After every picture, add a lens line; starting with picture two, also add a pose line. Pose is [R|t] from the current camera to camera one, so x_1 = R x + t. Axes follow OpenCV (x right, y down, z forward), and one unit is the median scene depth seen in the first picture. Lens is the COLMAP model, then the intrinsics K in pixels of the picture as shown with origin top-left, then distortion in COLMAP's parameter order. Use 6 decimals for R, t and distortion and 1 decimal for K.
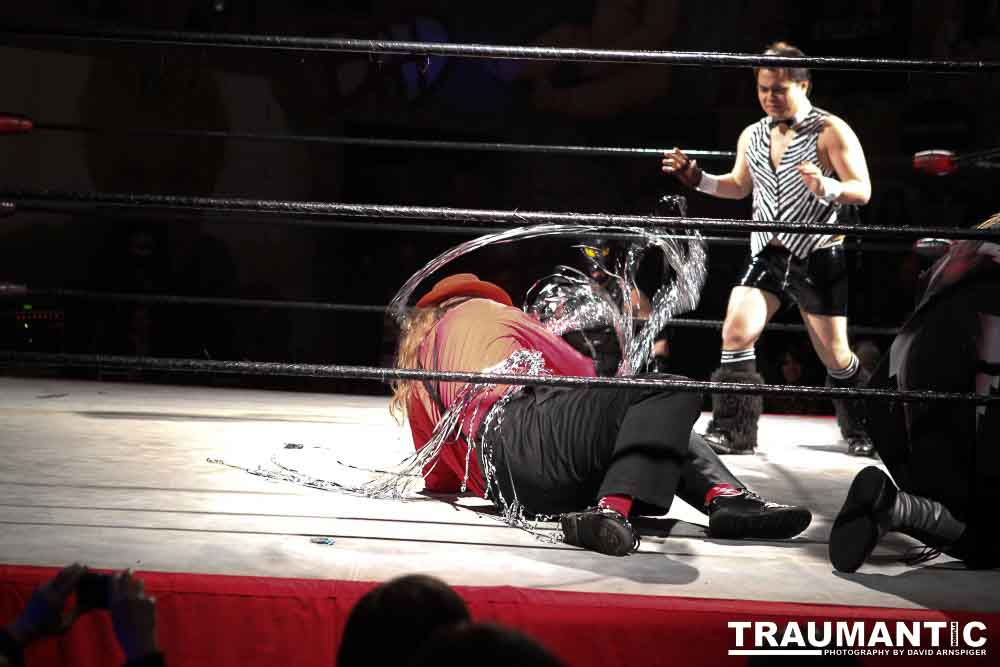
lens RADIAL K [[1944.9, 0, 501.3], [0, 1944.9, 342.4], [0, 0, 1]] dist [0.214044, 0.000000]
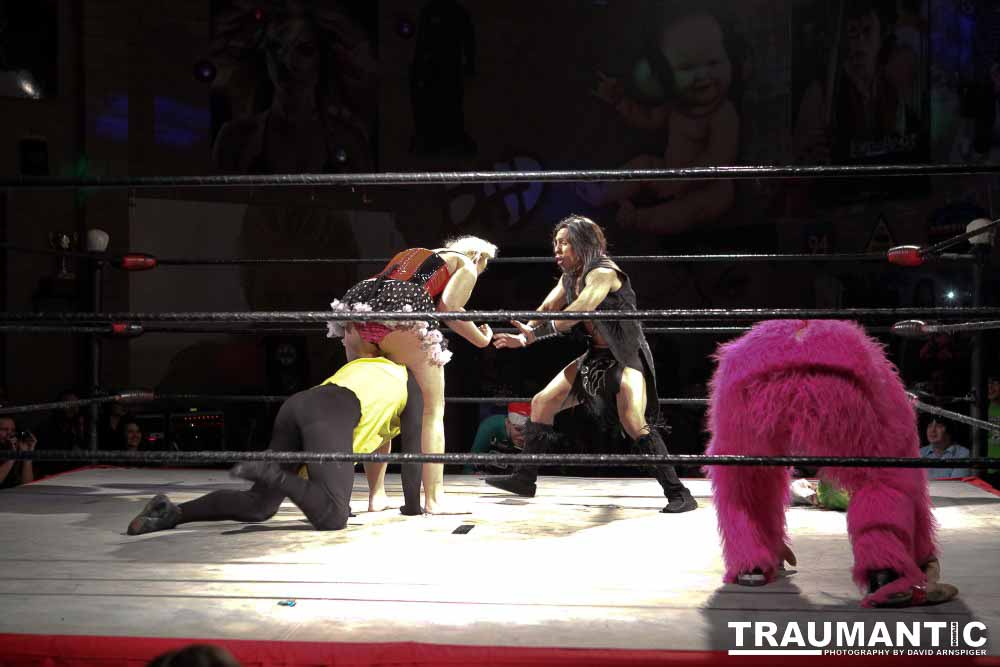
lens RADIAL K [[1621.2, 0, 484.8], [0, 1621.2, 295.6], [0, 0, 1]] dist [0.086161, 0.000000]
pose [[0.993904, -0.046220, -0.100098, 0.137926], [0.038050, 0.995903, -0.082038, 0.003710], [0.103479, 0.077729, 0.991590, 0.039935]]
